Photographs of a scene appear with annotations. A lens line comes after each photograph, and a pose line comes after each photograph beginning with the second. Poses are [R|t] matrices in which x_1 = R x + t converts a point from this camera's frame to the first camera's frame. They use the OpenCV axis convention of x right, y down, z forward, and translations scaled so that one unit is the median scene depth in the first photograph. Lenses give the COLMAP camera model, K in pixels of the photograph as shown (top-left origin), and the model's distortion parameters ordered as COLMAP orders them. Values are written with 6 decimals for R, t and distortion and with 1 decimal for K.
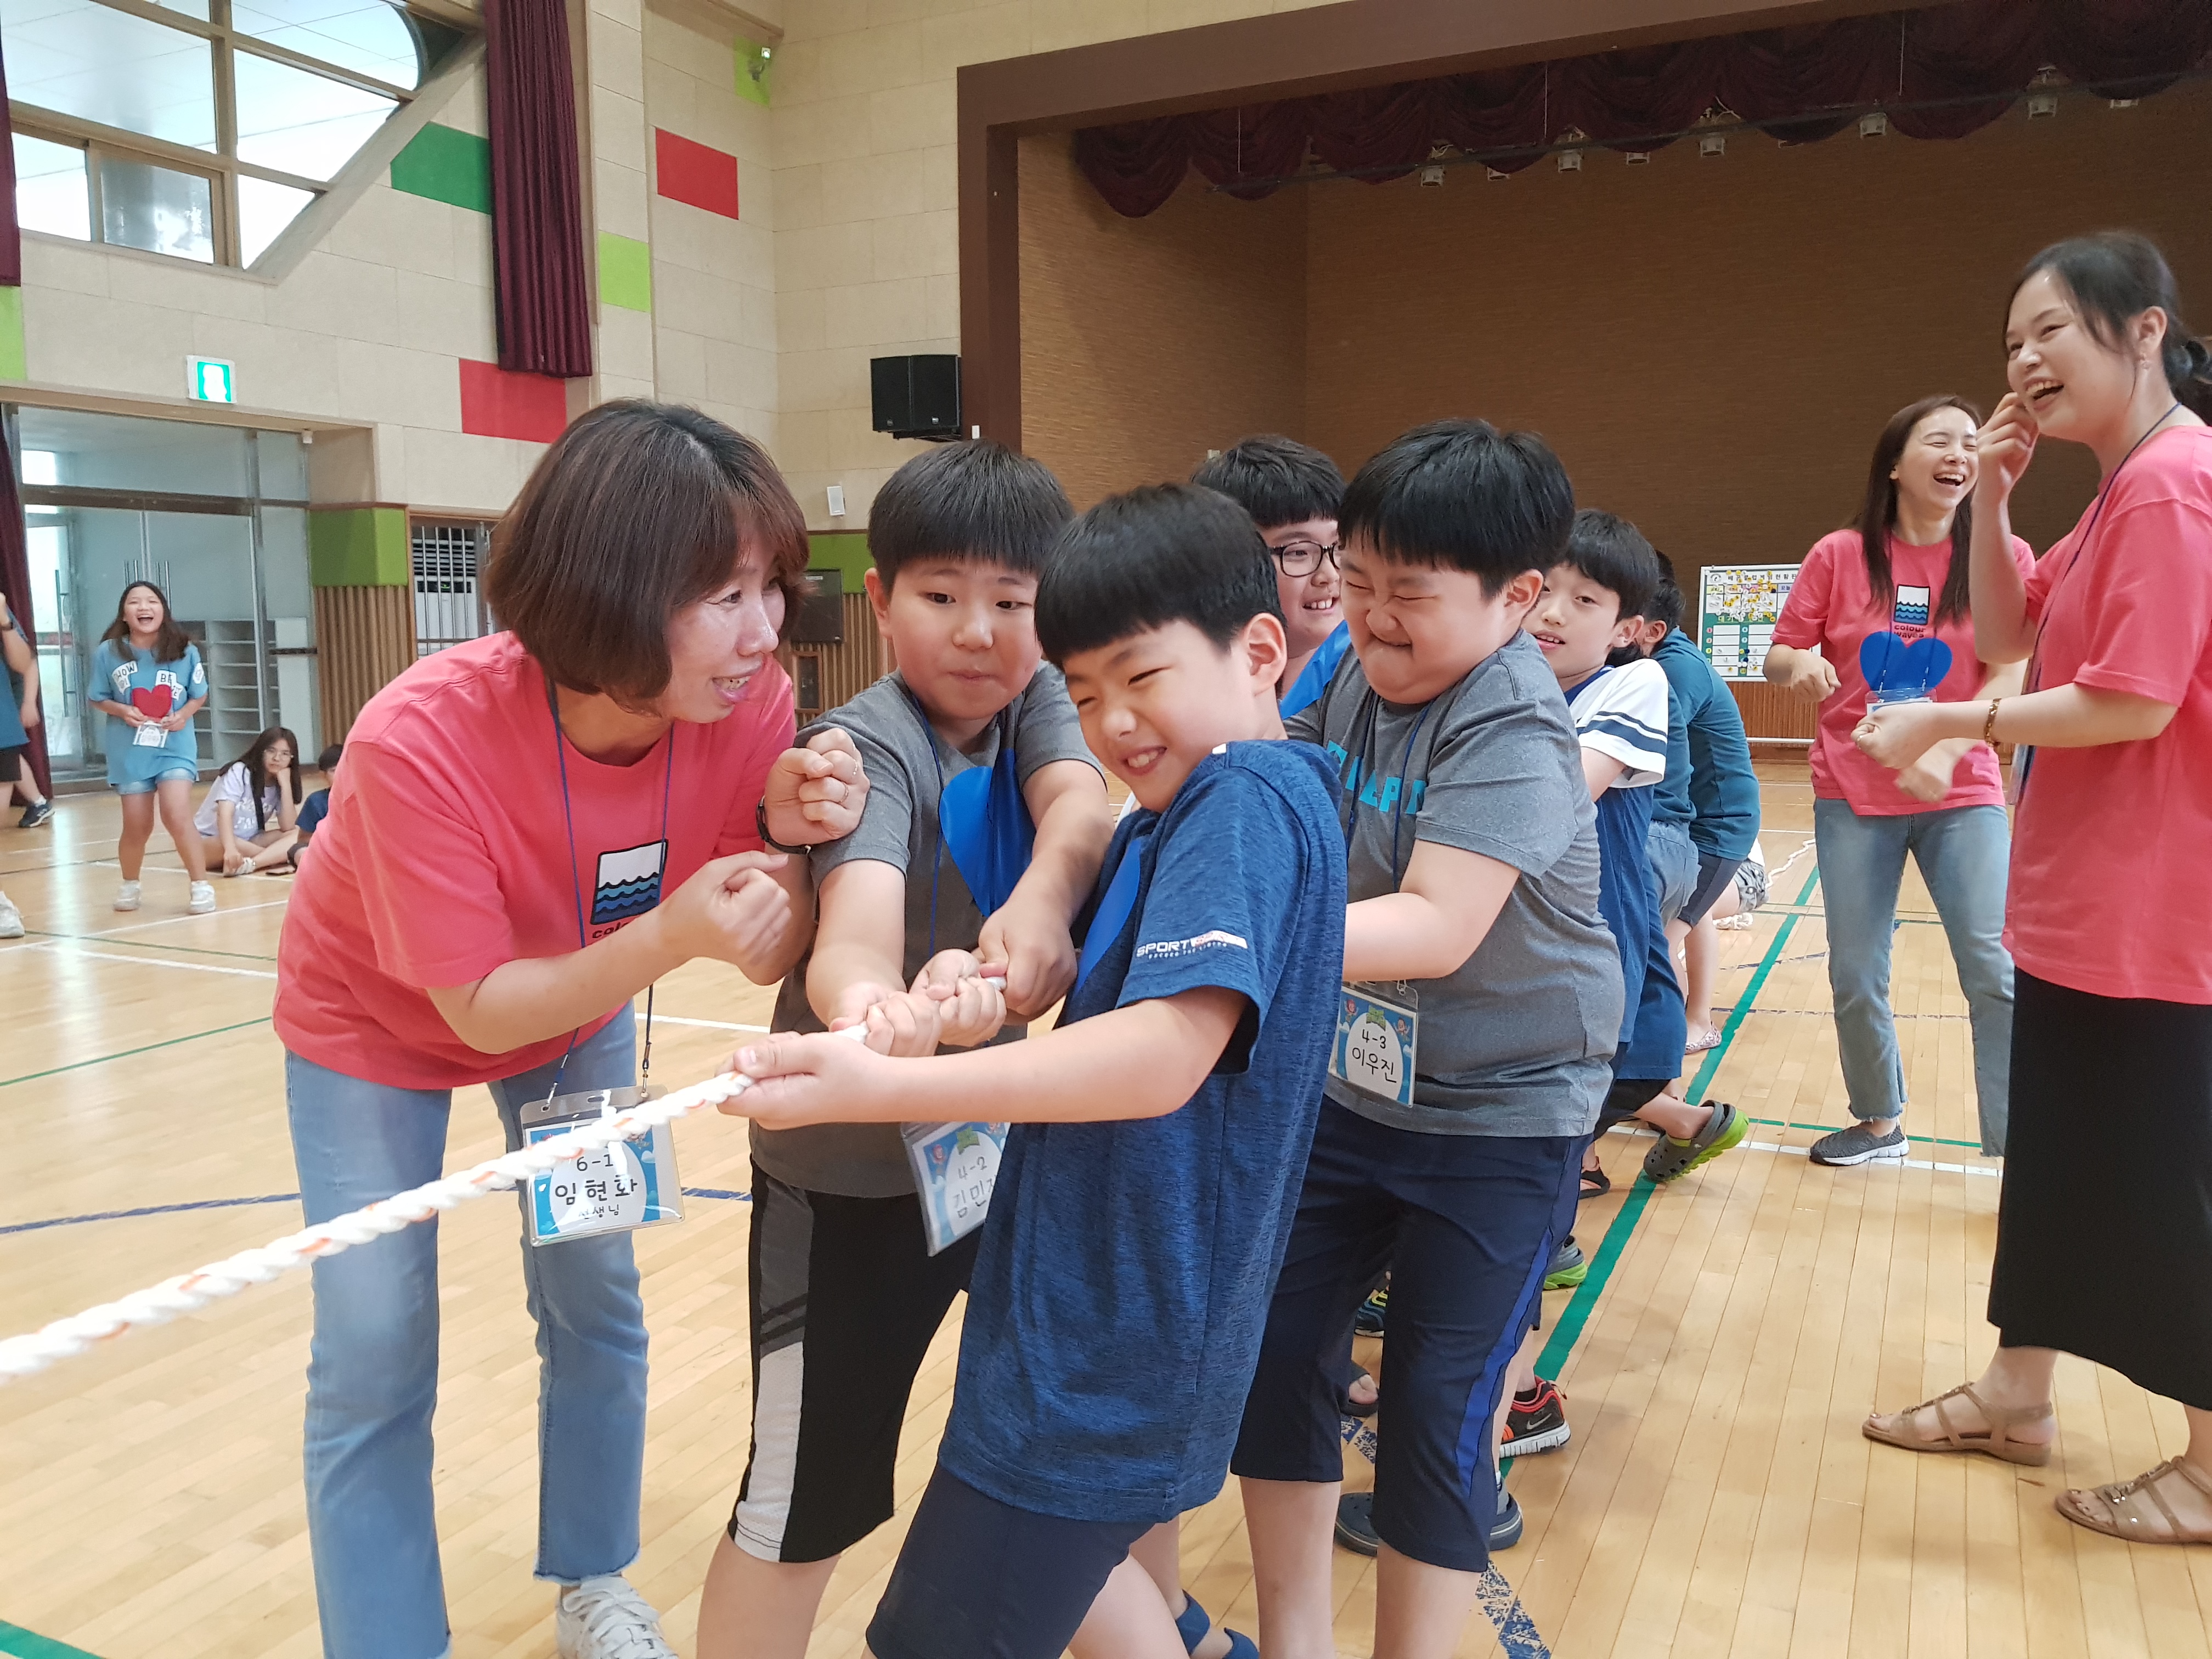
lens RADIAL K [[1771.5, 0, 1106.0], [0, 1771.5, 829.5], [0, 0, 1]] dist [0.001636, 0.003125]
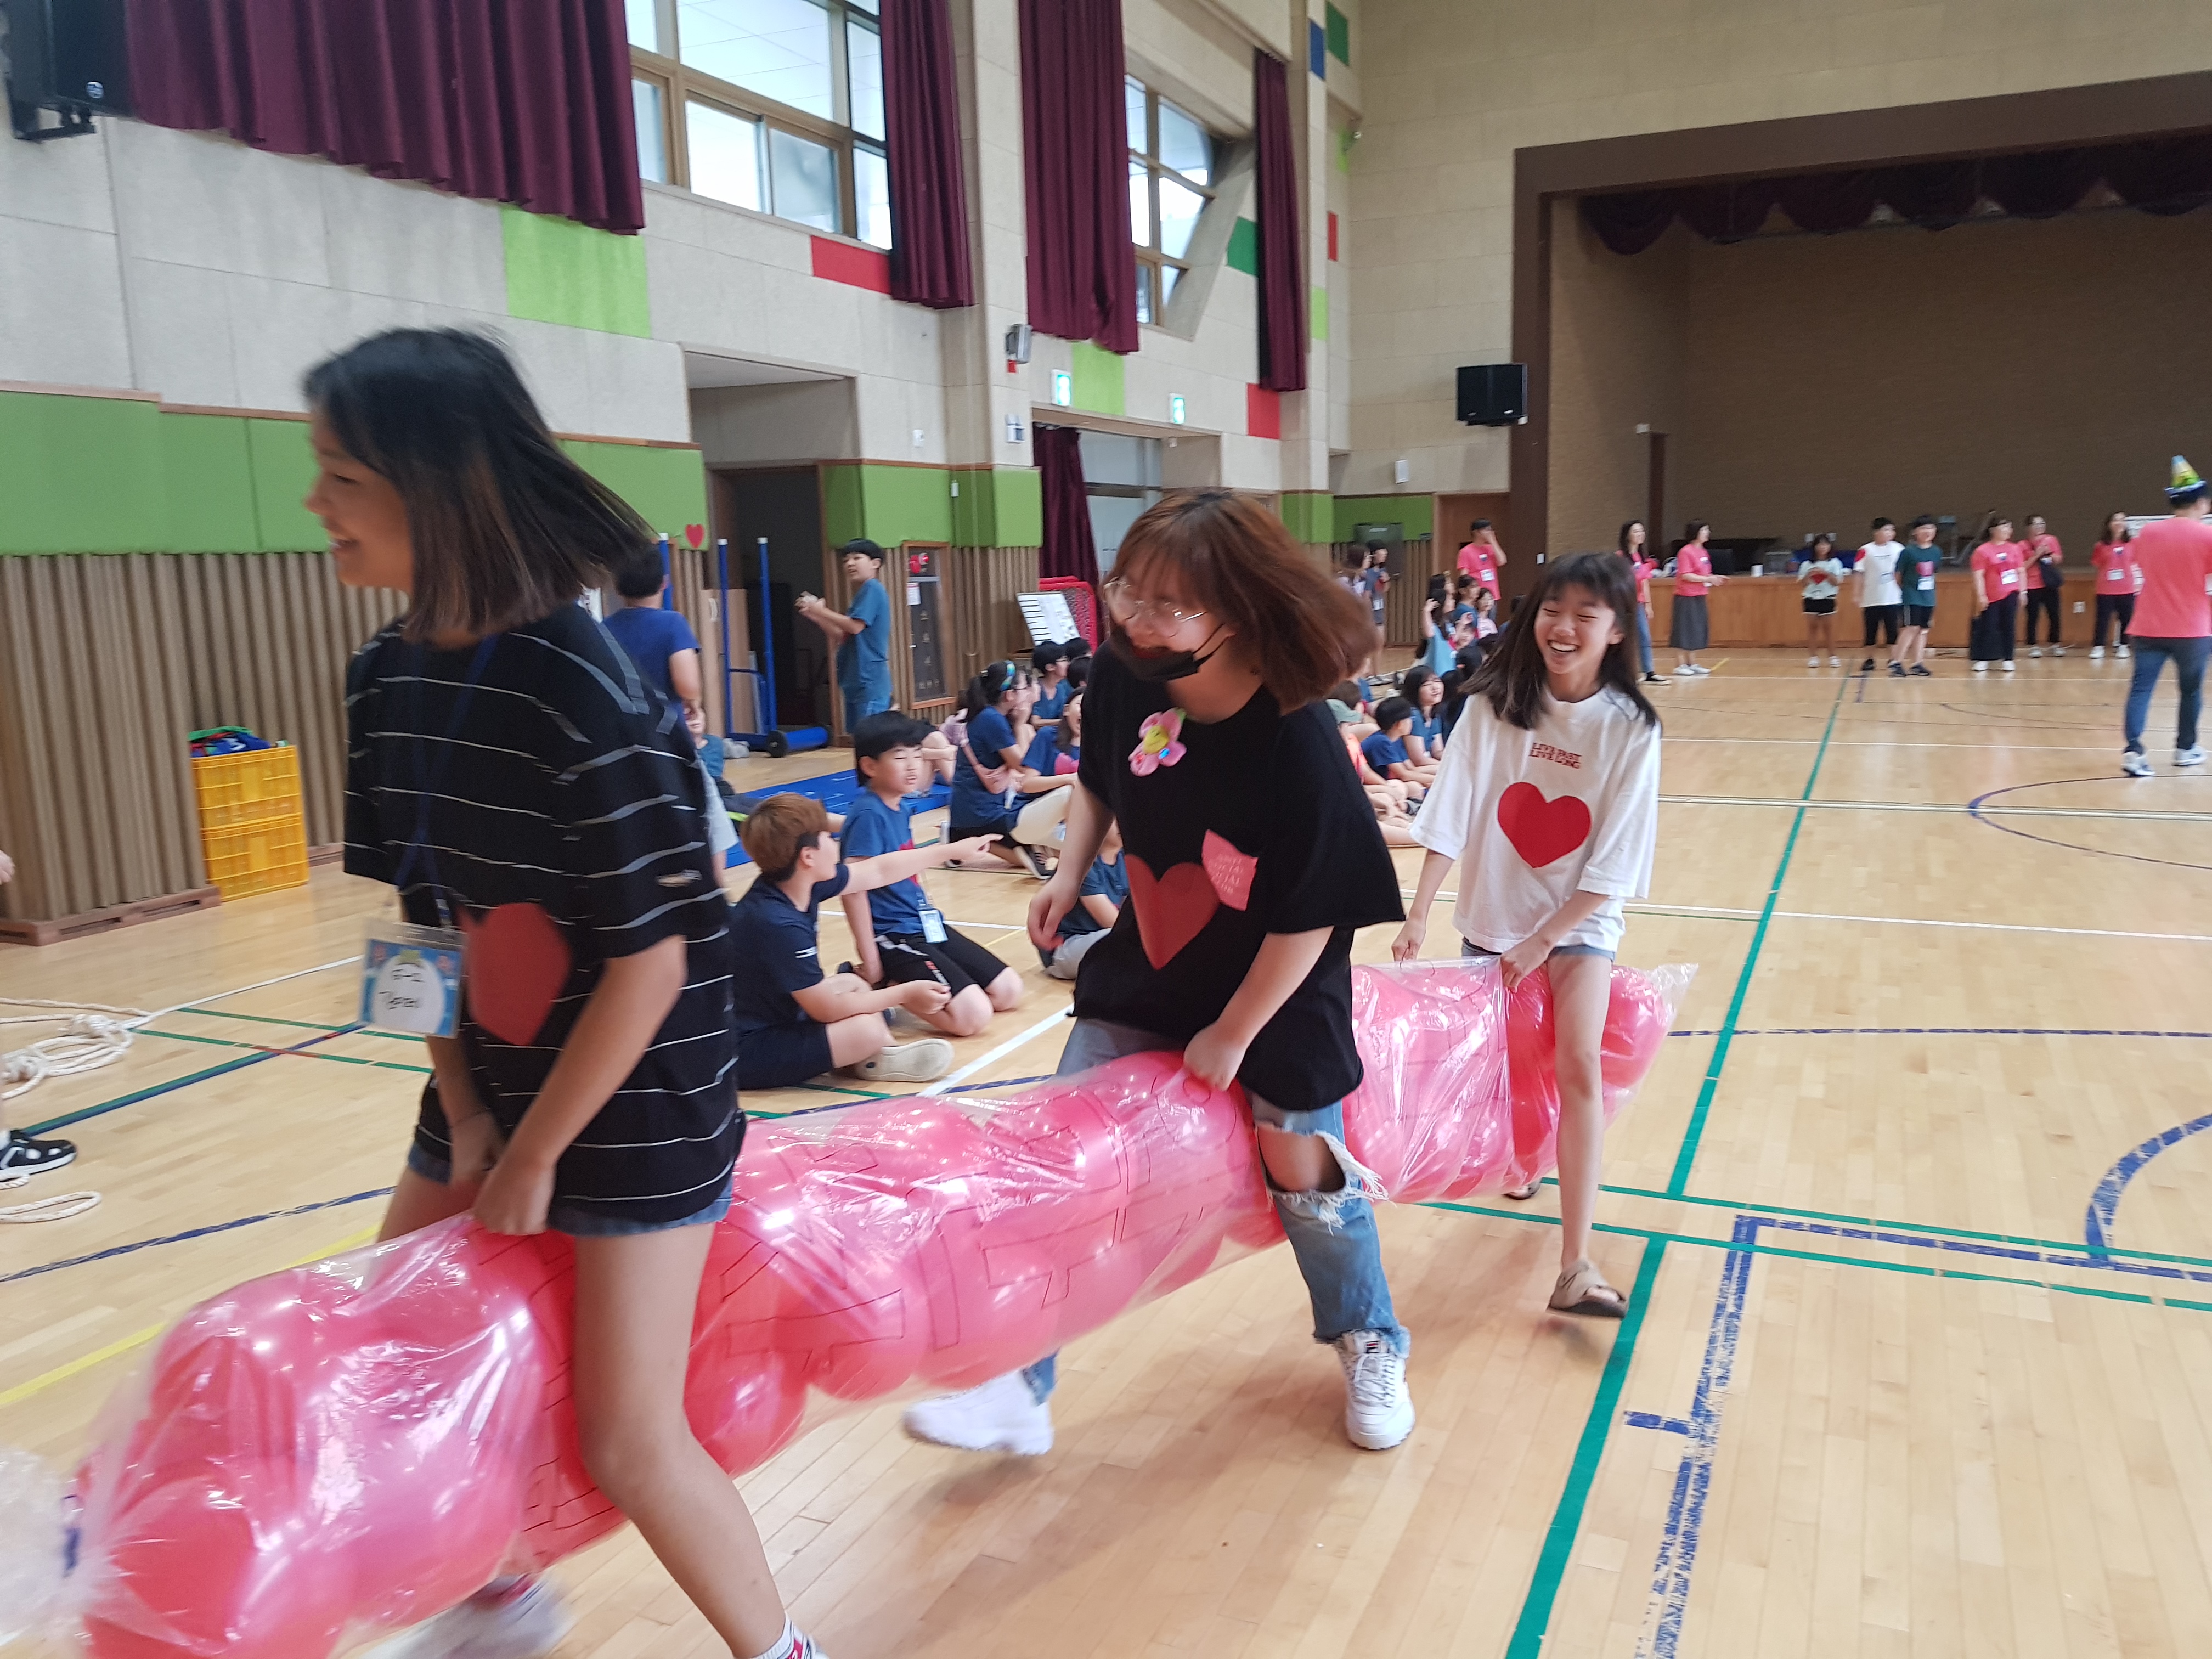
lens RADIAL K [[1730.7, 0, 1106.0], [0, 1730.7, 829.5], [0, 0, 1]] dist [0.022658, -0.097192]
pose [[0.999979, -0.006474, -0.000974, -0.471760], [0.006513, 0.998806, 0.048407, 0.026286], [0.000659, -0.048413, 0.998827, -0.406538]]
